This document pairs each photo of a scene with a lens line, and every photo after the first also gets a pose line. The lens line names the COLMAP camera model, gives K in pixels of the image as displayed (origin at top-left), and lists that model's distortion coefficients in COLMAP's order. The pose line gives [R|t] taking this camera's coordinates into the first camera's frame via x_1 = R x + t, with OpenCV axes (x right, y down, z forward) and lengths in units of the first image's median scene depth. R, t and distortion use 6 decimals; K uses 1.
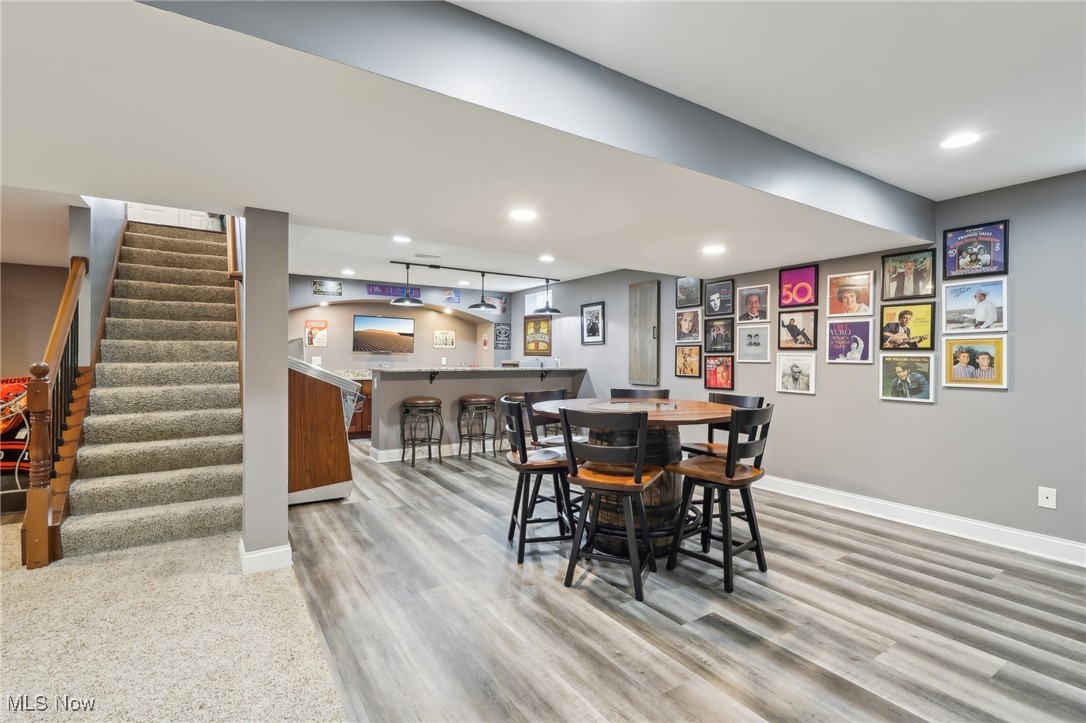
lens RADIAL K [[500.3, 0, 541.3], [0, 500.3, 359.1], [0, 0, 1]] dist [0.000802, 0.001932]
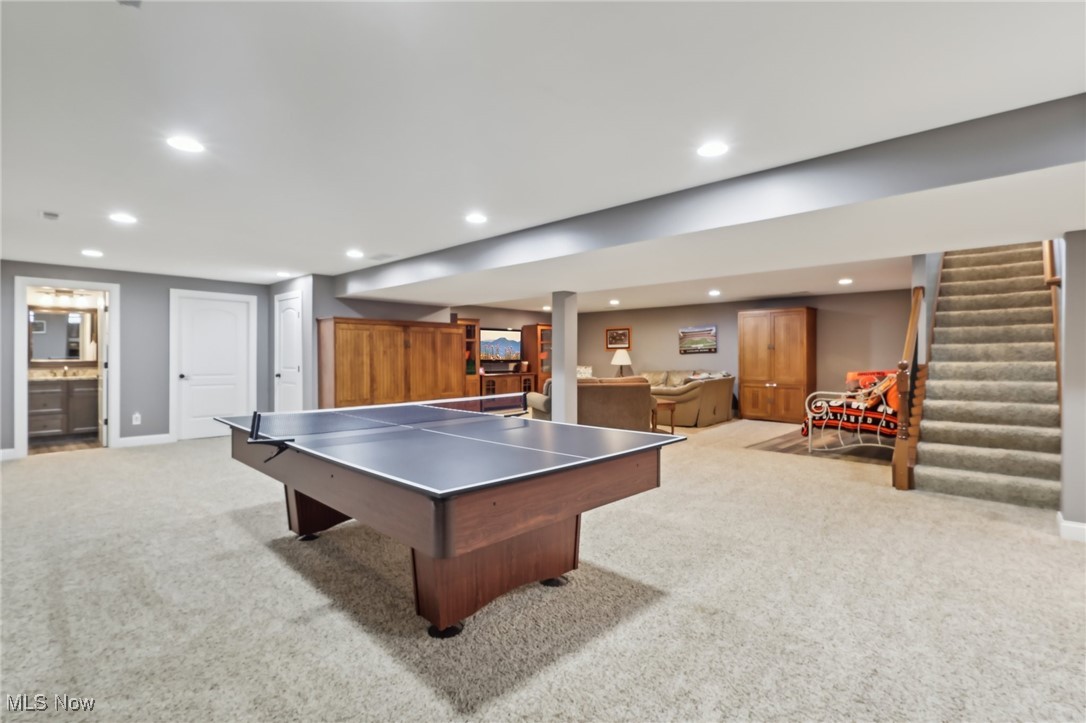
lens RADIAL K [[500.3, 0, 549.6], [0, 500.3, 358.2], [0, 0, 1]] dist [0.000802, 0.001932]
pose [[0.236743, 0.000939, -0.971572, 0.175107], [-0.003291, 0.999995, 0.000165, 0.000958], [0.971567, 0.003158, 0.236745, -0.296910]]
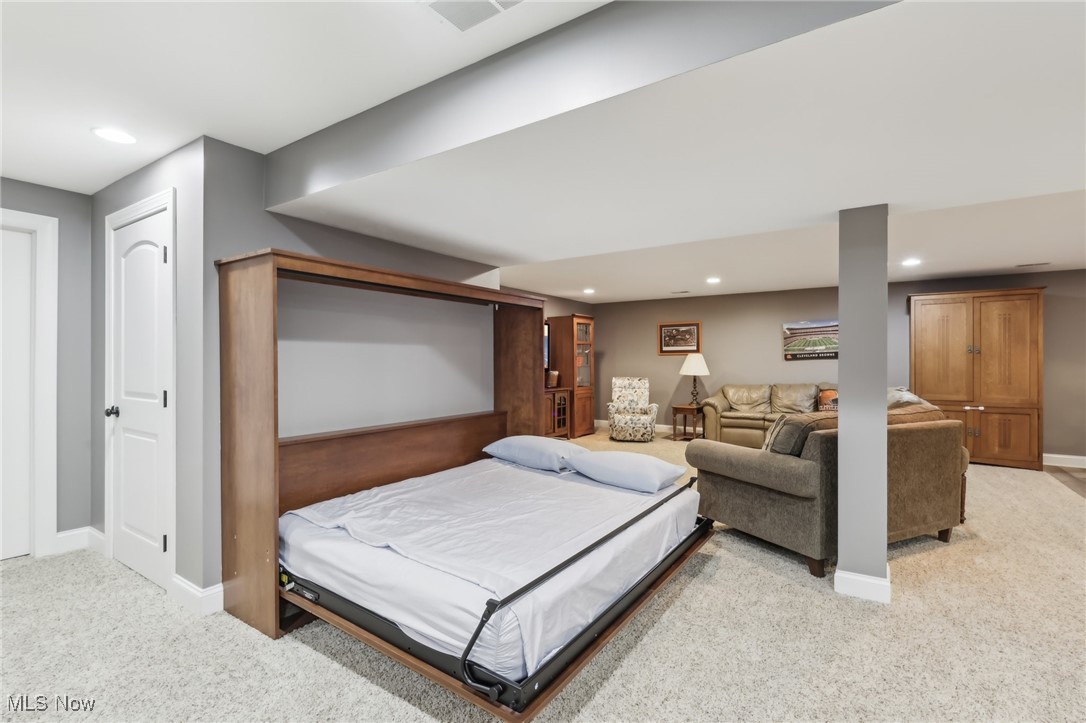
lens RADIAL K [[500.3, 0, 545.3], [0, 500.3, 364.0], [0, 0, 1]] dist [0.000802, 0.001932]
pose [[0.380723, 0.001341, -0.924688, -0.814756], [-0.003882, 0.999992, -0.000148, -0.004965], [0.924681, 0.003646, 0.380725, -0.499017]]
